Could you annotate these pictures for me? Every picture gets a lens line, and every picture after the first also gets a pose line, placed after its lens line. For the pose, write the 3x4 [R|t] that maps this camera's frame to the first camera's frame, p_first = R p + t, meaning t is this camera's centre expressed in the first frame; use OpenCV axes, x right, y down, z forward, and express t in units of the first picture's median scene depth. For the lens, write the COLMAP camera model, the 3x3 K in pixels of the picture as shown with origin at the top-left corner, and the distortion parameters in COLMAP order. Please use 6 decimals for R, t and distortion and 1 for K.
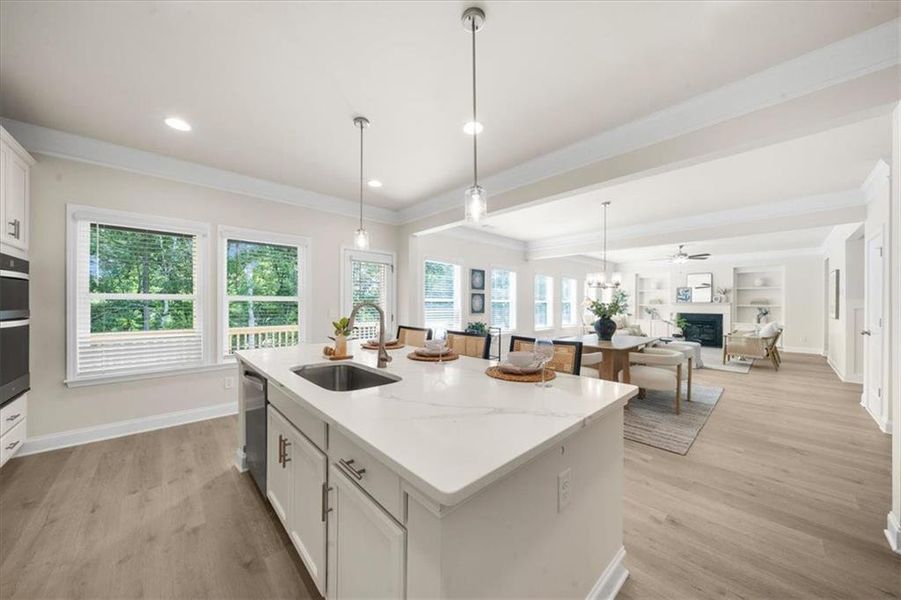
lens RADIAL K [[308.7, 0, 446.2], [0, 308.7, 302.9], [0, 0, 1]] dist [-0.001363, -0.000166]
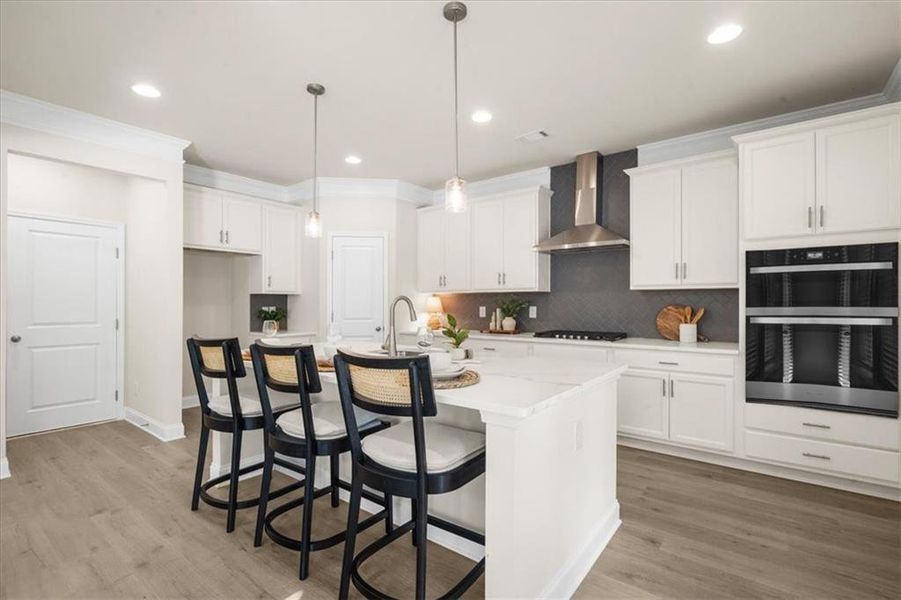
lens RADIAL K [[426.0, 0, 437.4], [0, 426.0, 306.6], [0, 0, 1]] dist [-0.001577, -0.000342]
pose [[-0.989403, -0.008612, -0.144939, -0.038959], [-0.008503, 0.999963, -0.001369, 0.010678], [0.144945, -0.000122, -0.989440, 0.697366]]
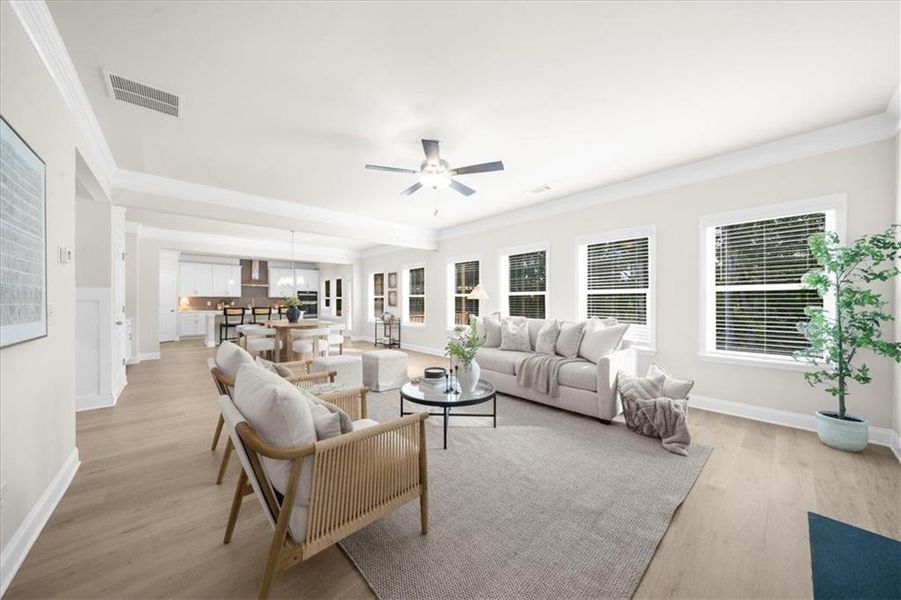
lens RADIAL K [[308.7, 0, 446.2], [0, 308.7, 302.9], [0, 0, 1]] dist [-0.001363, -0.000166]
pose [[-0.016173, 0.000773, -0.999869, 1.330242], [0.002441, 0.999997, 0.000733, 0.017222], [0.999866, -0.002429, -0.016175, 1.177946]]
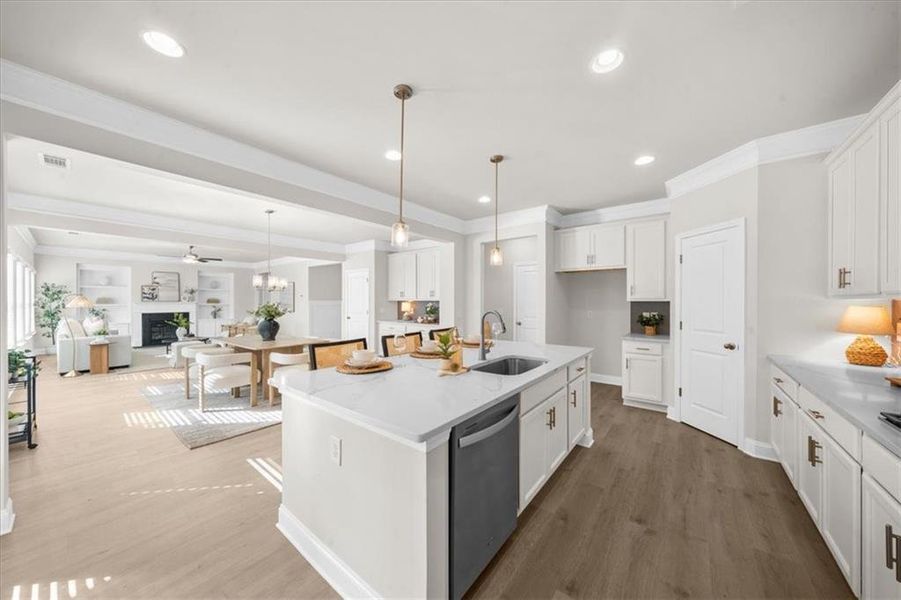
lens RADIAL K [[308.7, 0, 446.2], [0, 308.7, 302.9], [0, 0, 1]] dist [-0.001363, -0.000166]
pose [[-0.144959, -0.011535, 0.989370, -0.414449], [-0.001607, 0.999933, 0.011422, -0.014256], [-0.989436, 0.000066, -0.144968, 0.368221]]
